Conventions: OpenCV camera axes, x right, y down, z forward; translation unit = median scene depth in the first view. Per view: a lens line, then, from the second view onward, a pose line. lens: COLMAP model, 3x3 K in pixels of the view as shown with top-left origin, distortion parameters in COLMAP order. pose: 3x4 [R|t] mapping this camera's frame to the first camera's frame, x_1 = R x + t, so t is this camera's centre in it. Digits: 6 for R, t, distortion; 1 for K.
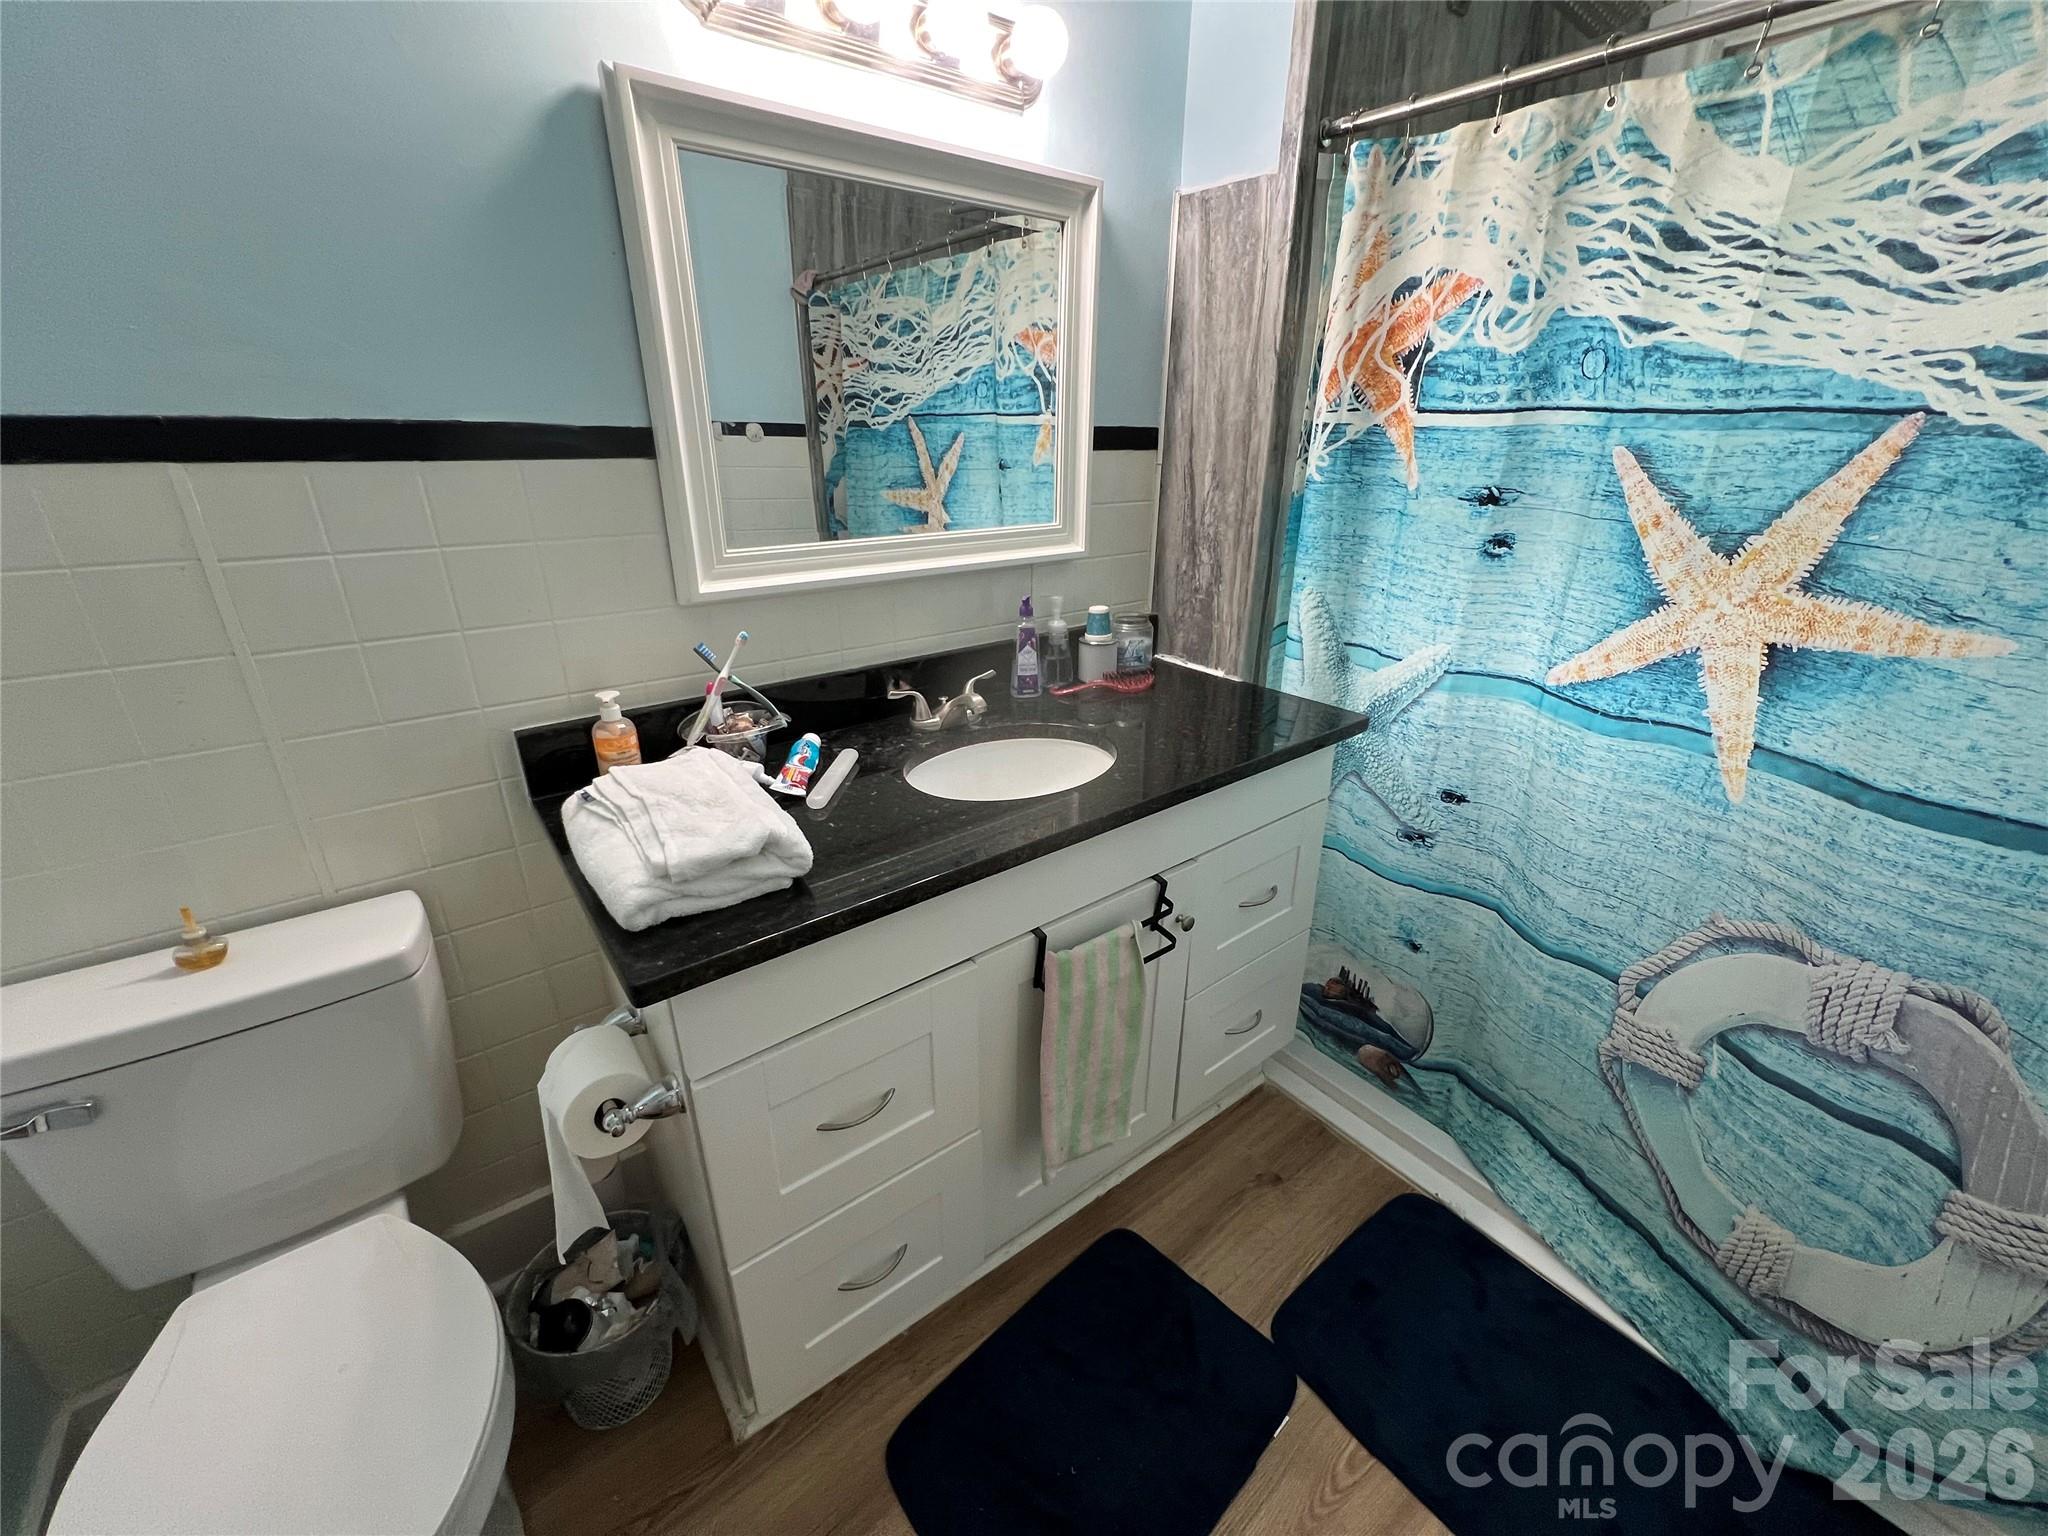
lens RADIAL K [[817.0, 0, 1060.7], [0, 817.0, 757.6], [0, 0, 1]] dist [-0.002459, 0.000598]
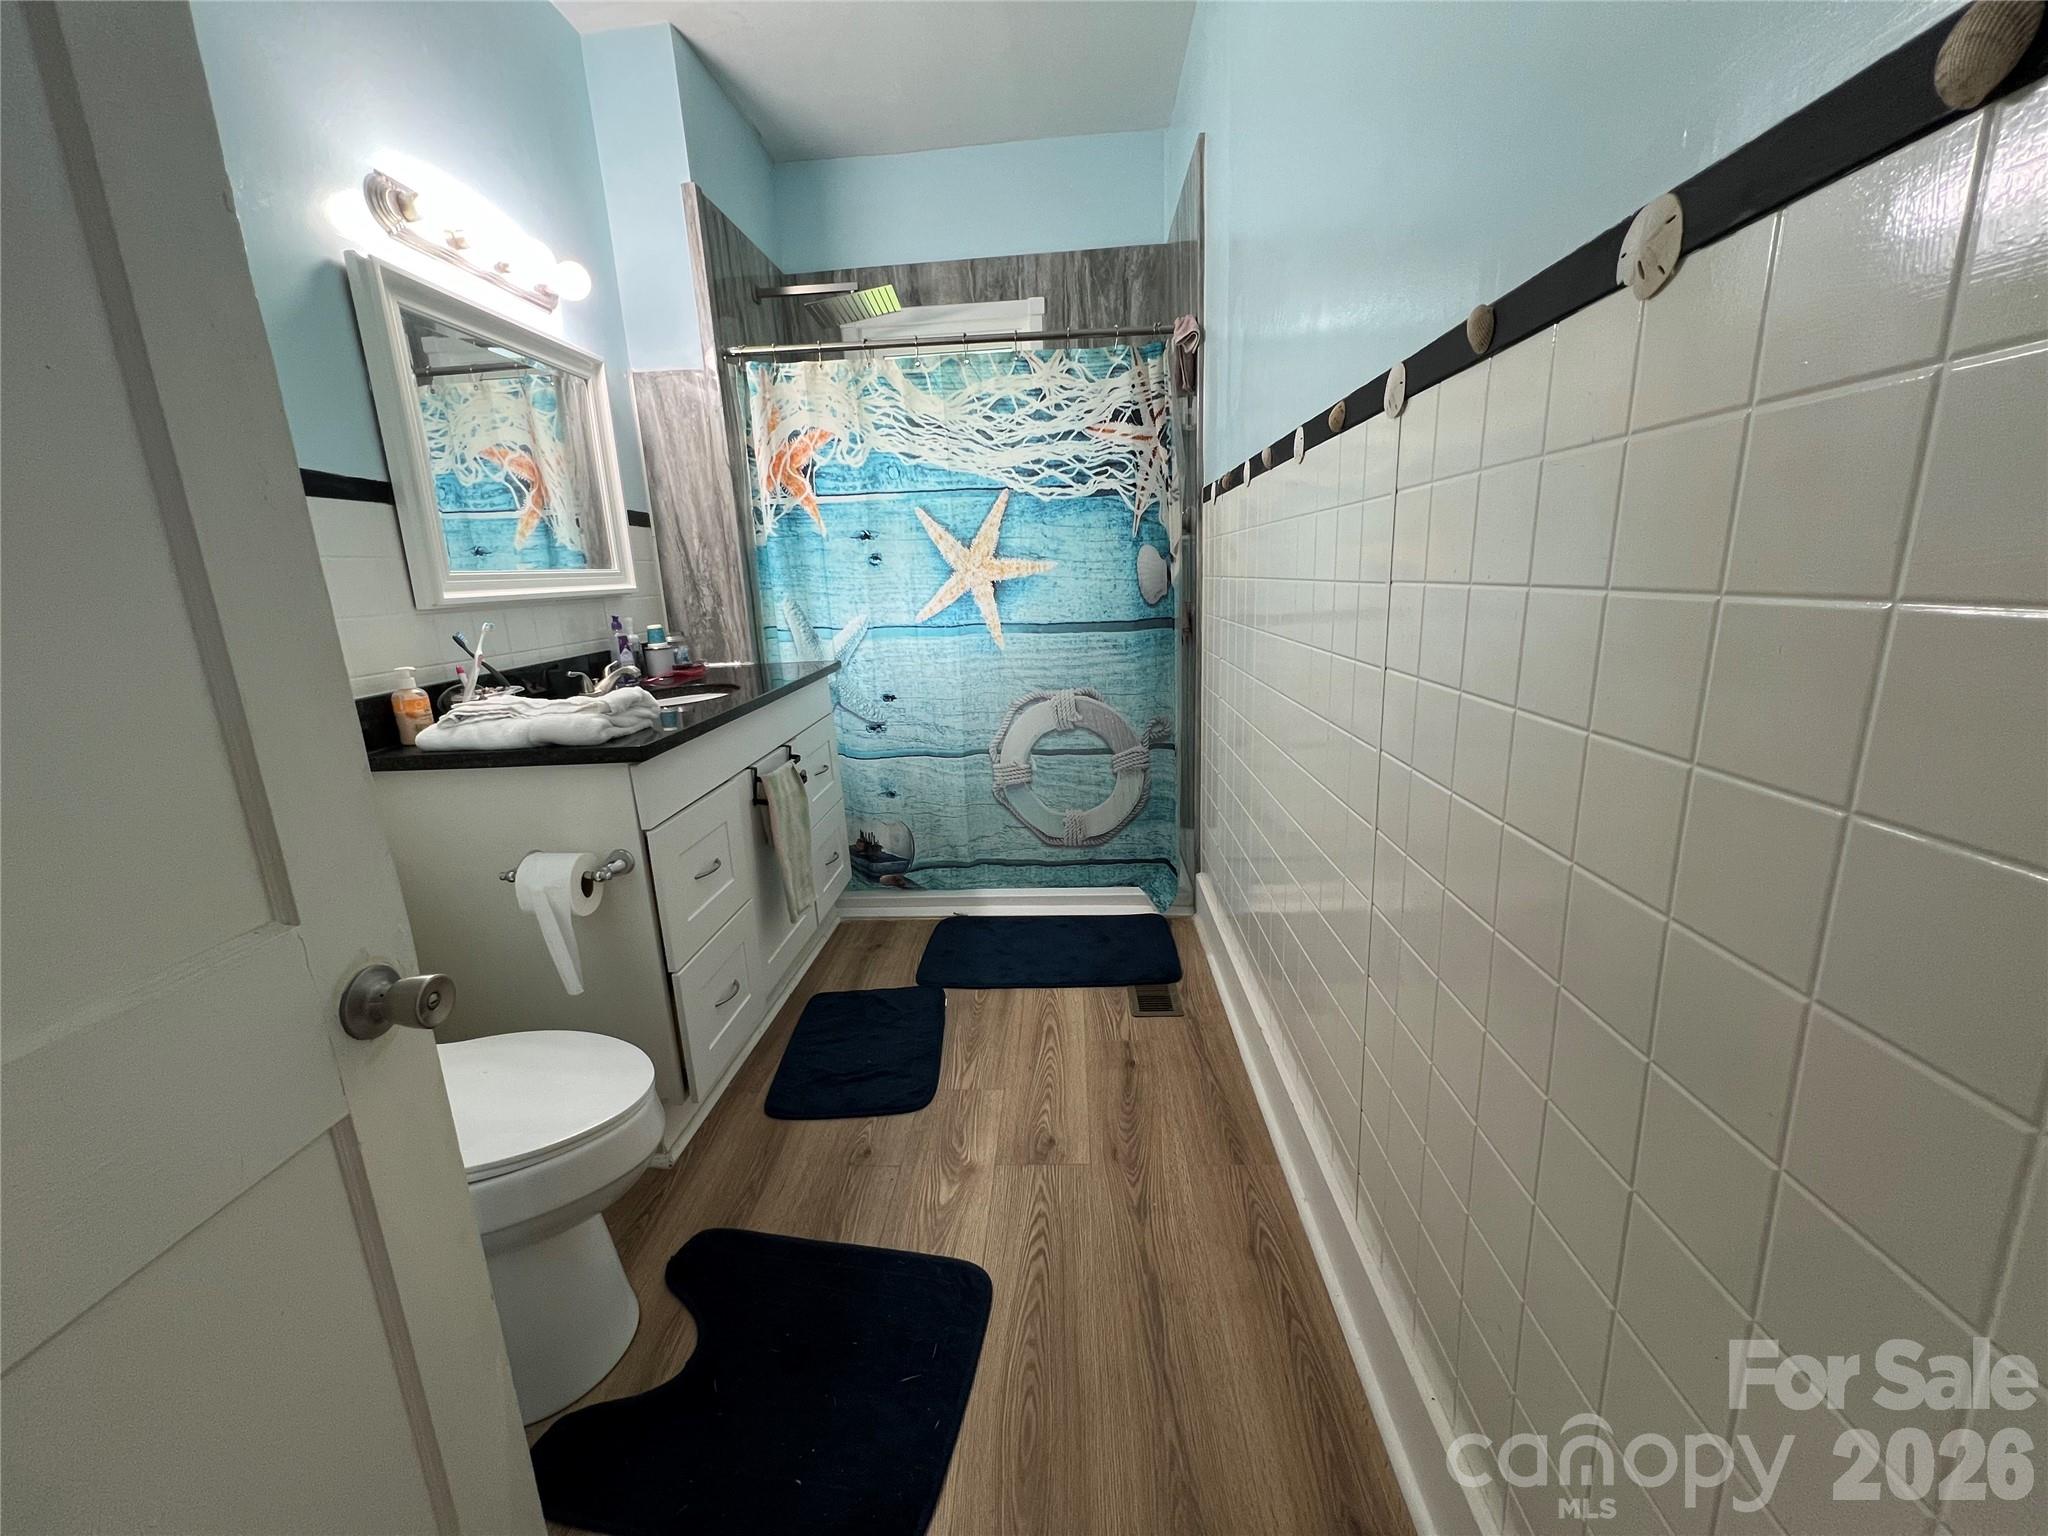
lens RADIAL K [[817.0, 0, 1029.8], [0, 817.0, 770.4], [0, 0, 1]] dist [-0.002459, 0.000598]
pose [[0.651557, -0.217541, 0.726739, -0.763036], [0.333626, 0.942553, -0.016969, 0.376959], [-0.681299, 0.253515, 0.686704, -0.487184]]
